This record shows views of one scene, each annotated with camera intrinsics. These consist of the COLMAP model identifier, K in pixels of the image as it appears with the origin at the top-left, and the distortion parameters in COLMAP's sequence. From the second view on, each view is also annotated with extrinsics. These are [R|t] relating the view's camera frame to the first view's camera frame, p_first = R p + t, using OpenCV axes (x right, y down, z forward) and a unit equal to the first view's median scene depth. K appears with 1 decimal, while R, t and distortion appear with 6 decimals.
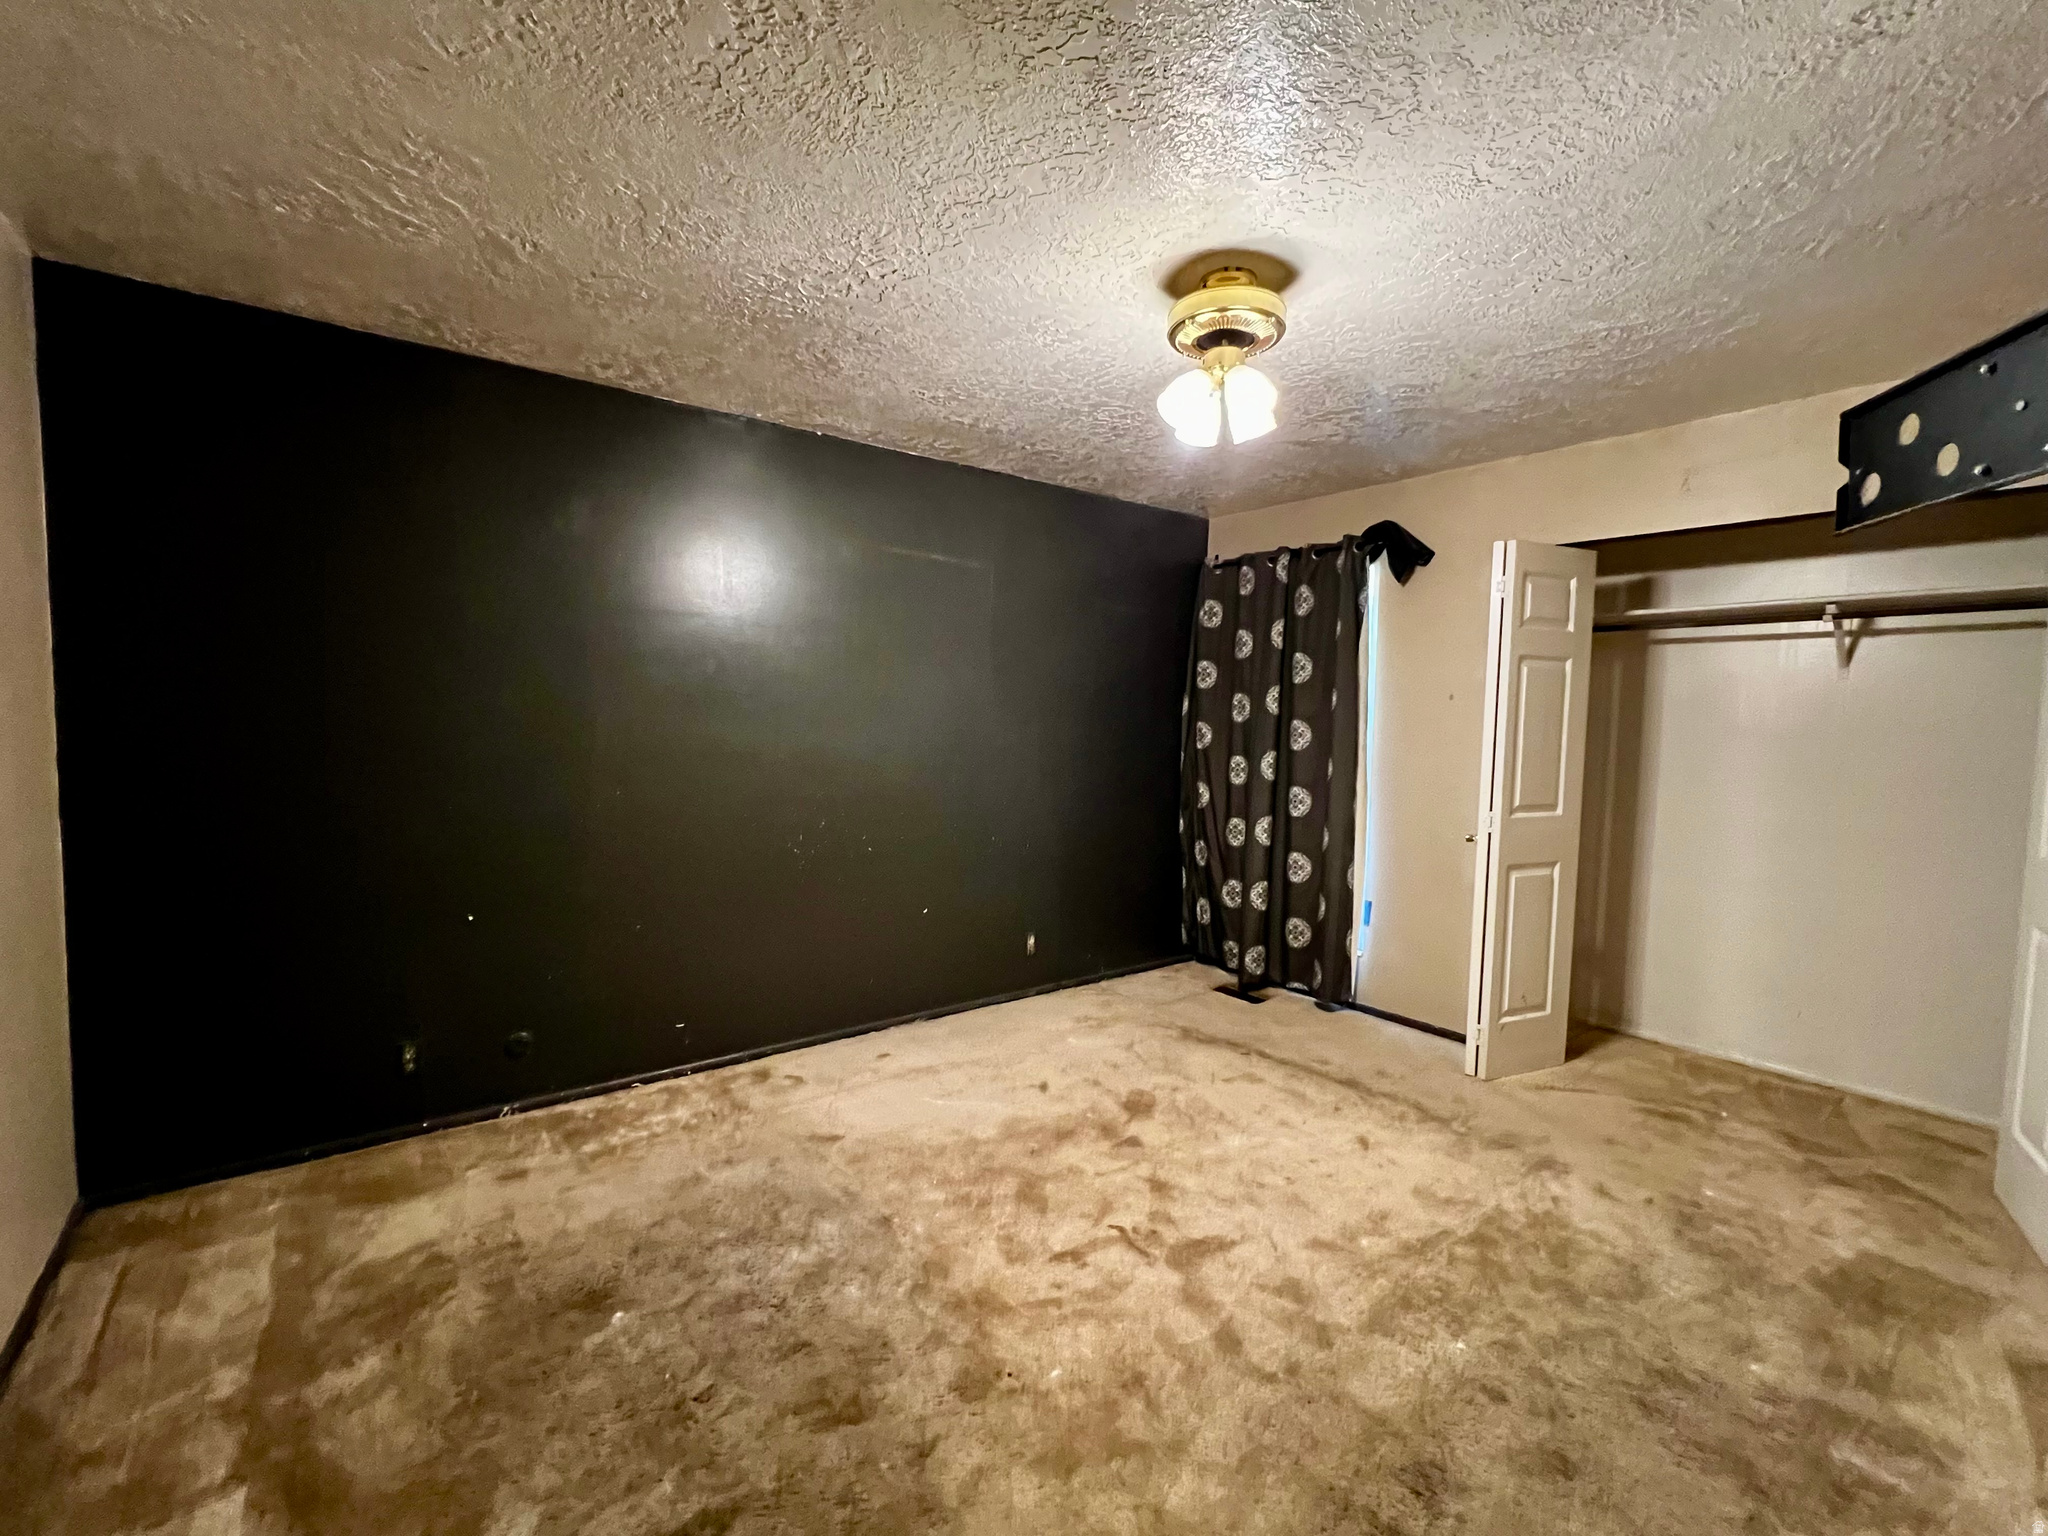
lens RADIAL K [[875.9, 0, 1006.5], [0, 875.9, 767.8], [0, 0, 1]] dist [0.000766, -0.000262]
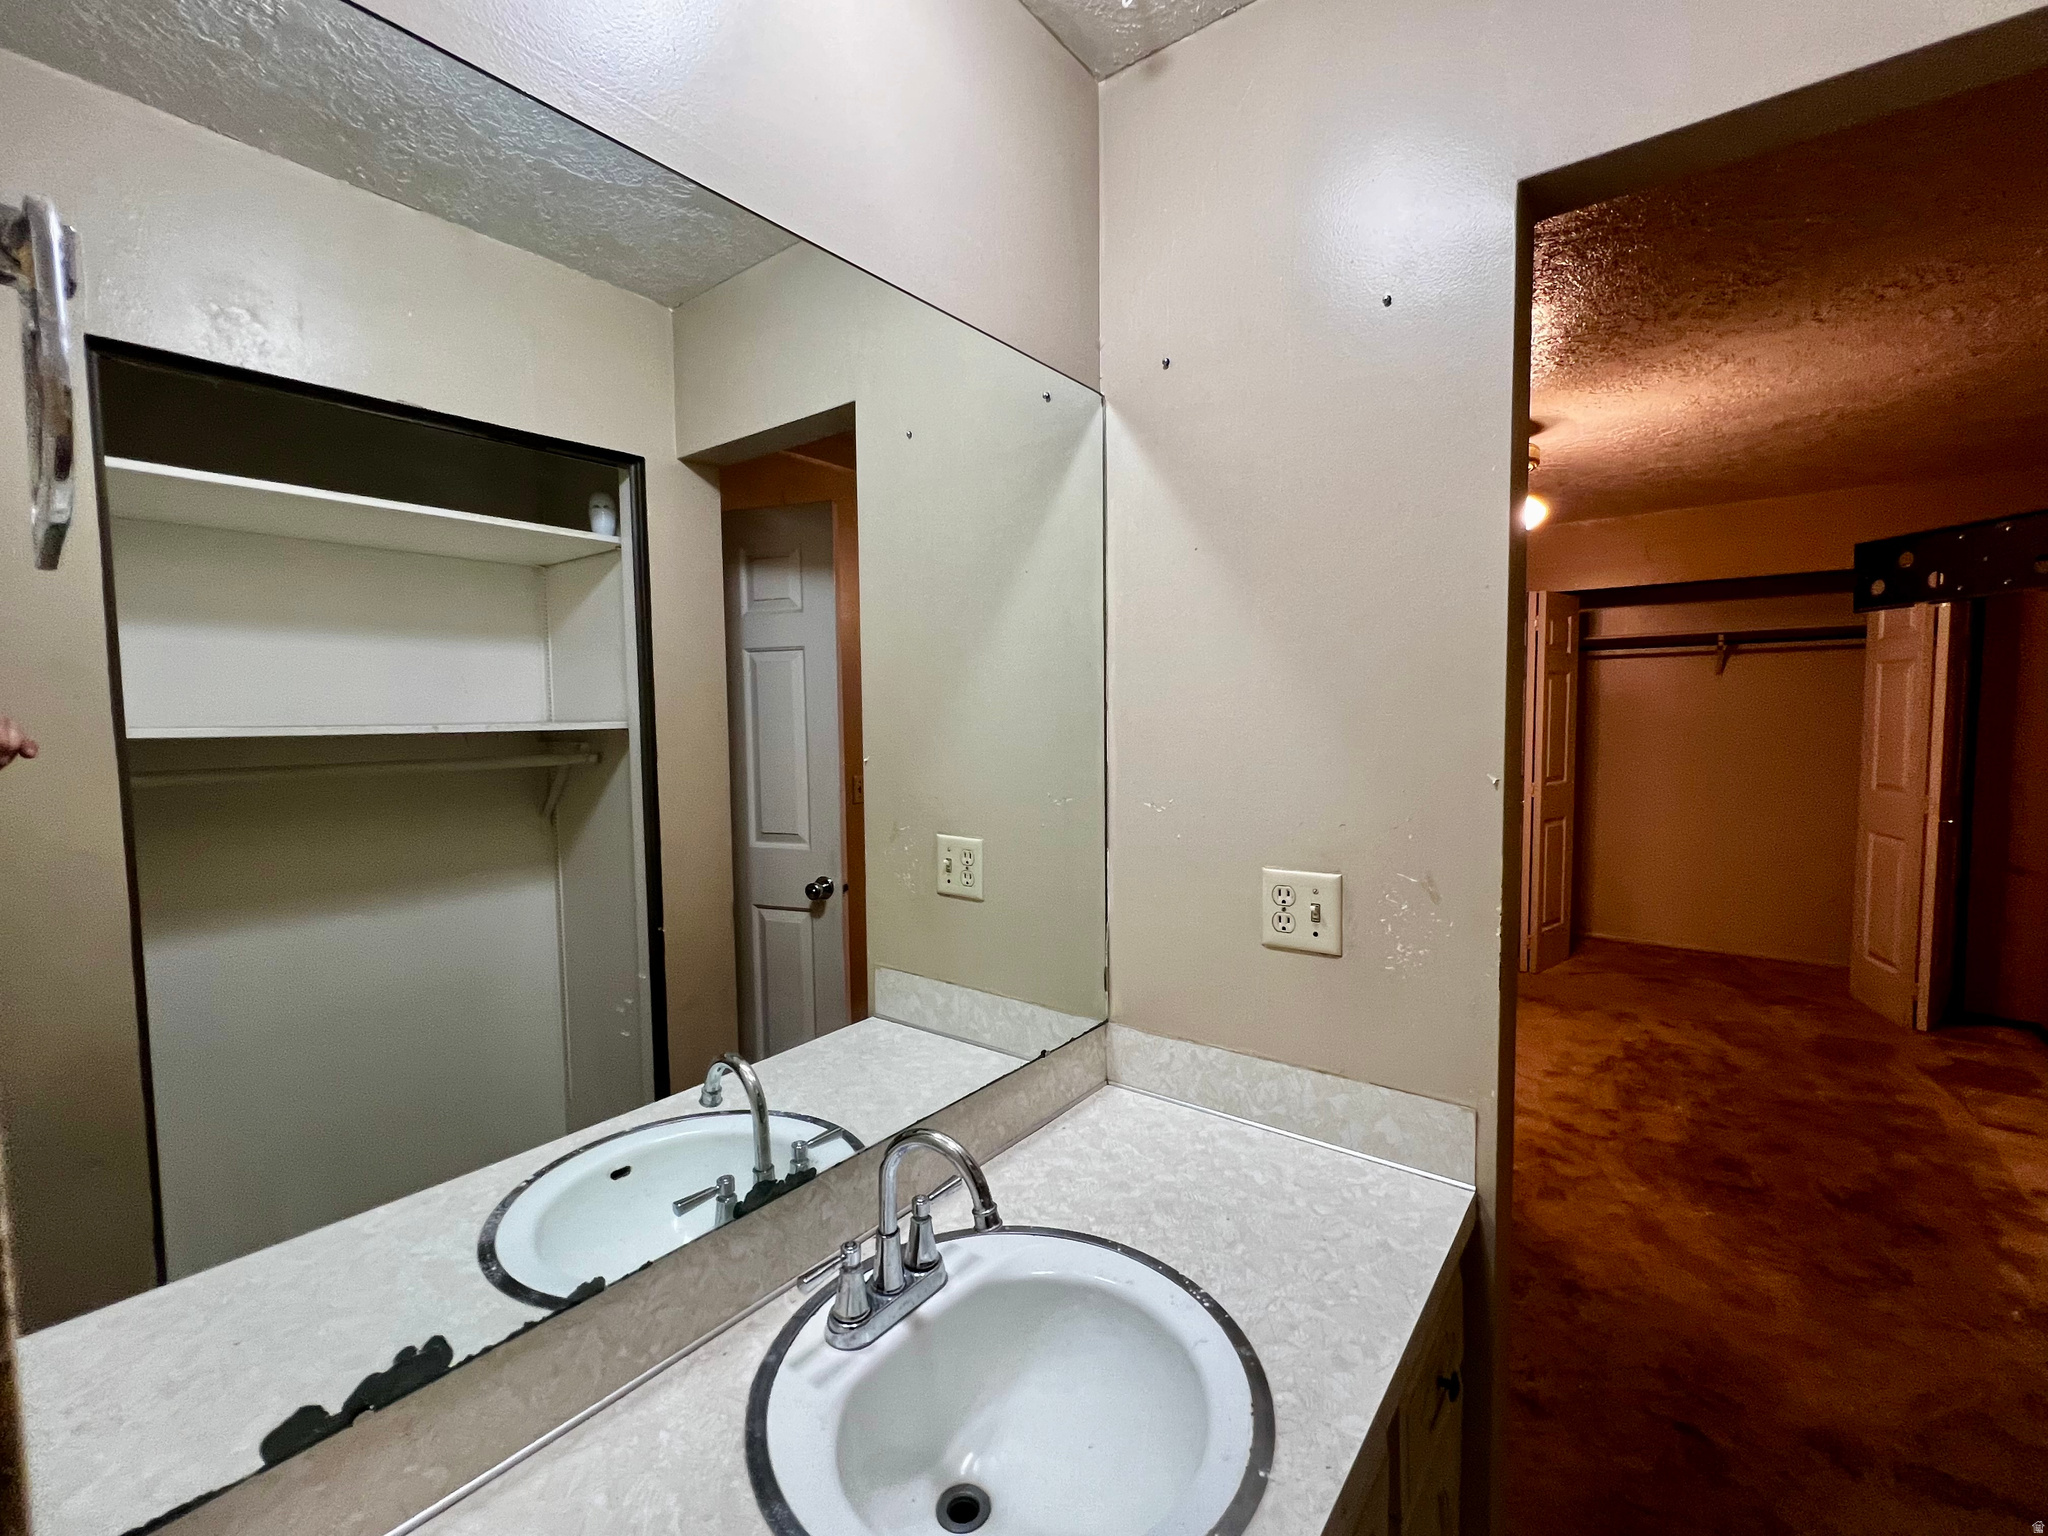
lens RADIAL K [[875.9, 0, 1005.0], [0, 875.9, 770.0], [0, 0, 1]] dist [0.000766, -0.000262]
pose [[0.966974, -0.048064, 0.250301, -0.900816], [0.048367, 0.998817, 0.004947, -0.026554], [-0.250242, 0.007322, 0.968156, -0.220172]]
